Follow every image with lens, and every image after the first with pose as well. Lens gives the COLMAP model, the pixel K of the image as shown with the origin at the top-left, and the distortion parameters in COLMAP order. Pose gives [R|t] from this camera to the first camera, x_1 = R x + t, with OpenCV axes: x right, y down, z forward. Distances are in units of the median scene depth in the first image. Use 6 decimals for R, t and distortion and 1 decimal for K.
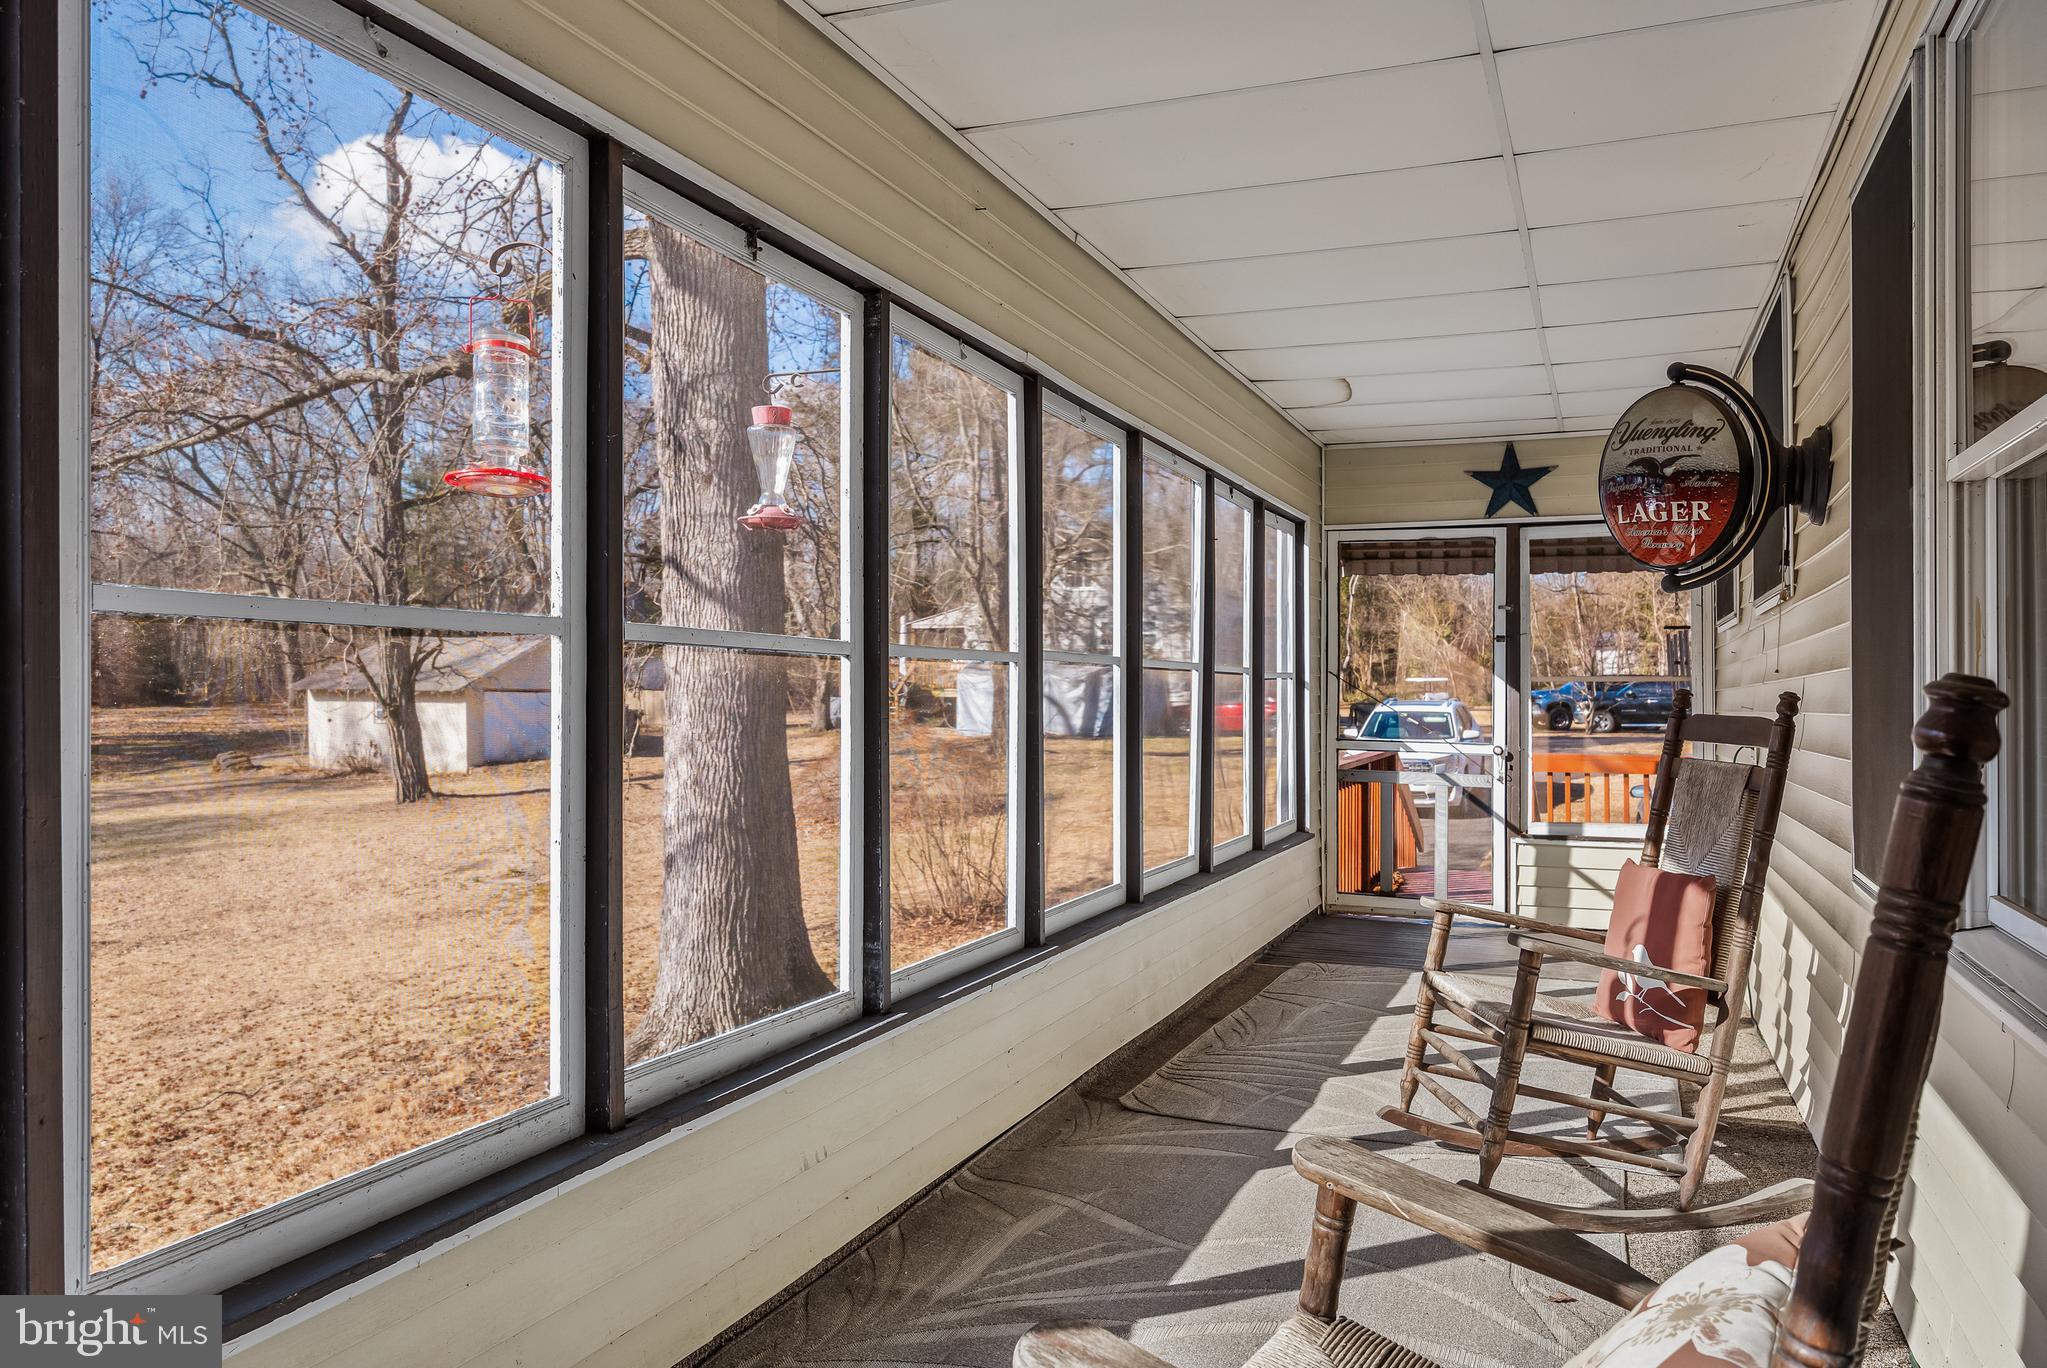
lens RADIAL K [[1421.9, 0, 1022.3], [0, 1421.9, 689.7], [0, 0, 1]] dist [0.001437, -0.003802]
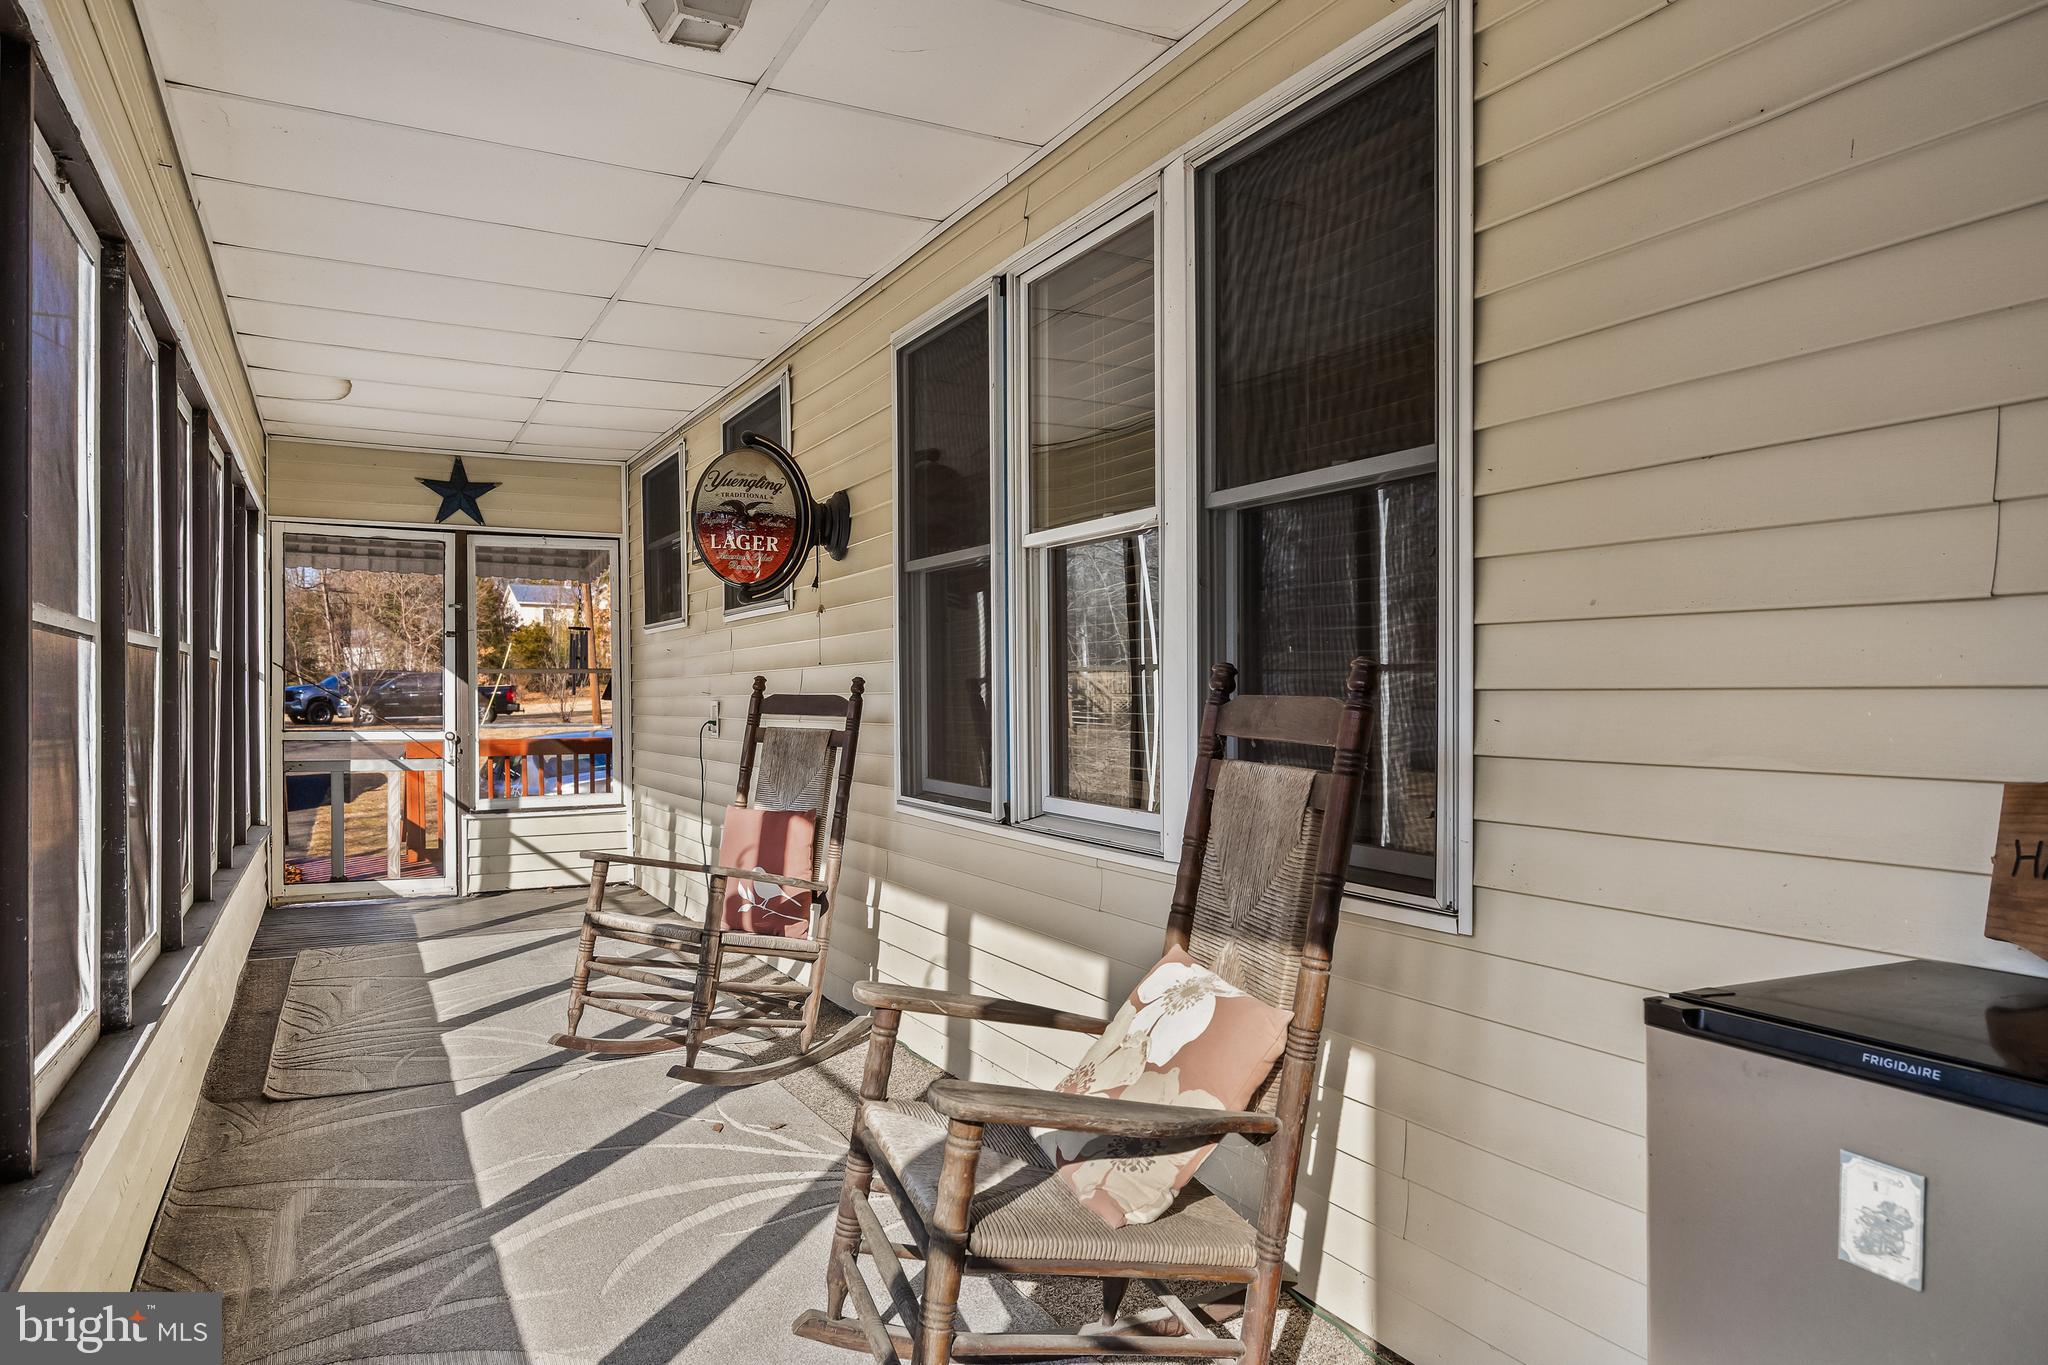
lens RADIAL K [[1321.3, 0, 1024.2], [0, 1321.3, 682.3], [0, 0, 1]] dist [0.005419, 0.001326]
pose [[0.642813, -0.002273, 0.766020, -0.311042], [0.003963, 0.999992, -0.000358, 0.006454], [-0.766013, 0.003266, 0.642817, 0.008262]]
